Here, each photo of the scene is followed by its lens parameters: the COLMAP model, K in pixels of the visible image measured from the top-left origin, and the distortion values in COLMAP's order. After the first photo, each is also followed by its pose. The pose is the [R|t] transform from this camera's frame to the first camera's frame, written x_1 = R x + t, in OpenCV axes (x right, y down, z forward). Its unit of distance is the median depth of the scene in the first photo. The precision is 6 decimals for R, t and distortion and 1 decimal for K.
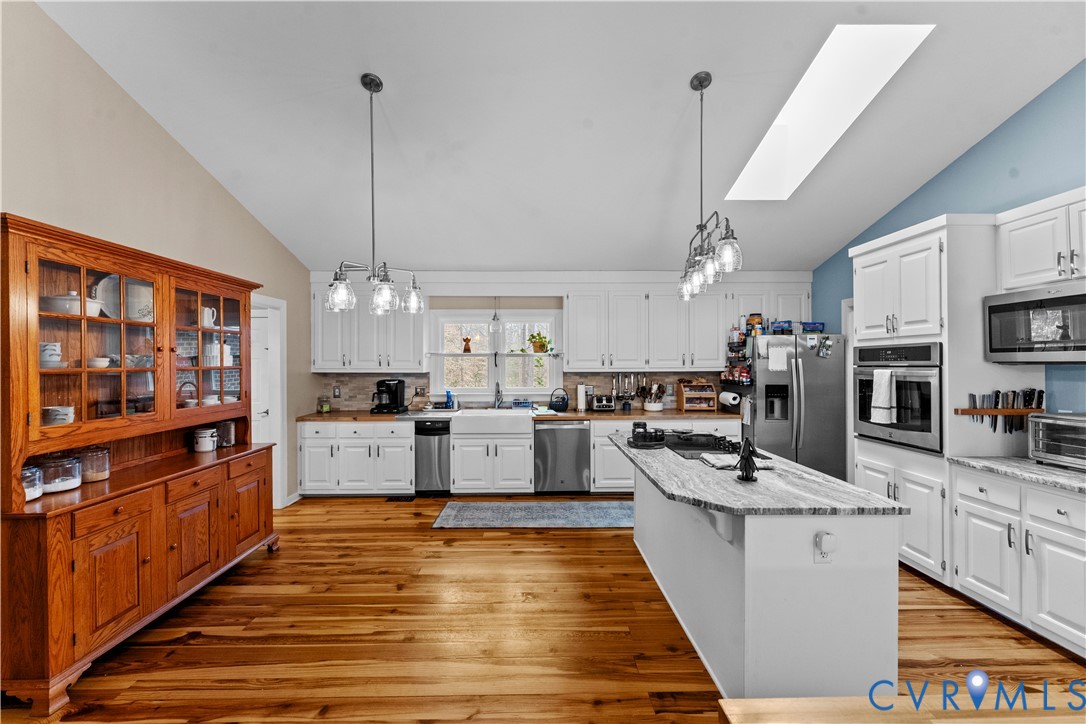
lens RADIAL K [[443.9, 0, 541.4], [0, 443.9, 361.4], [0, 0, 1]] dist [-0.000155, 0.000056]
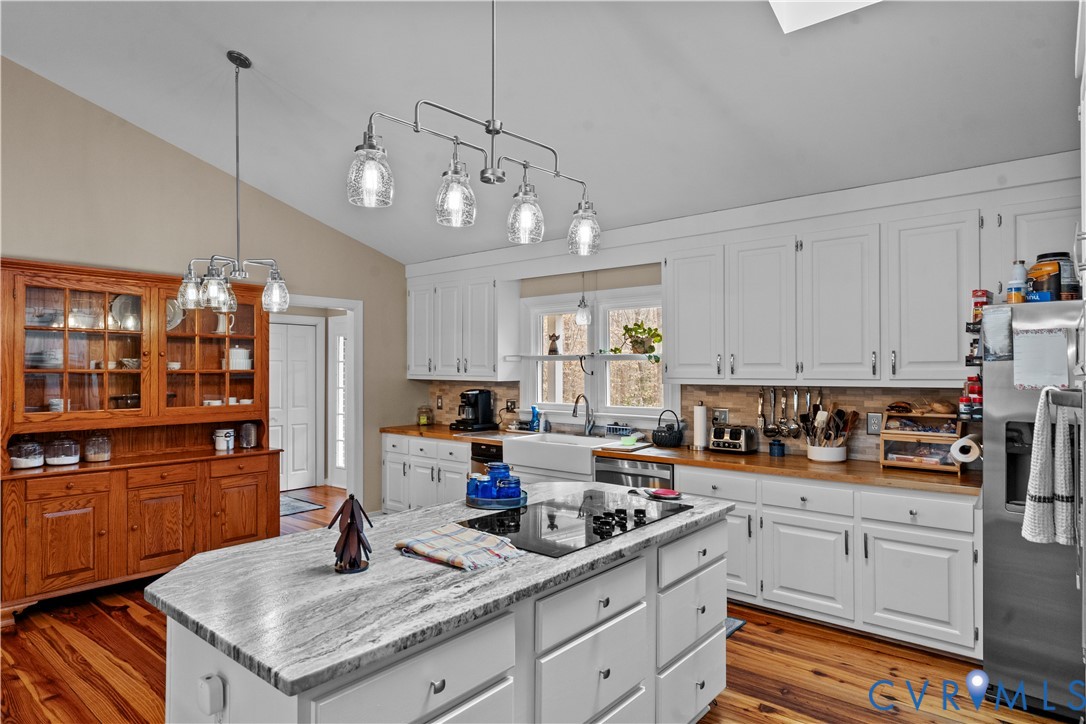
lens RADIAL K [[619.1, 0, 544.1], [0, 619.1, 365.3], [0, 0, 1]] dist [0.007576, -0.001950]
pose [[0.759334, -0.000766, -0.650701, 0.498563], [-0.004448, 0.999970, -0.006368, 0.004315], [0.650686, 0.007730, 0.759307, 0.236898]]
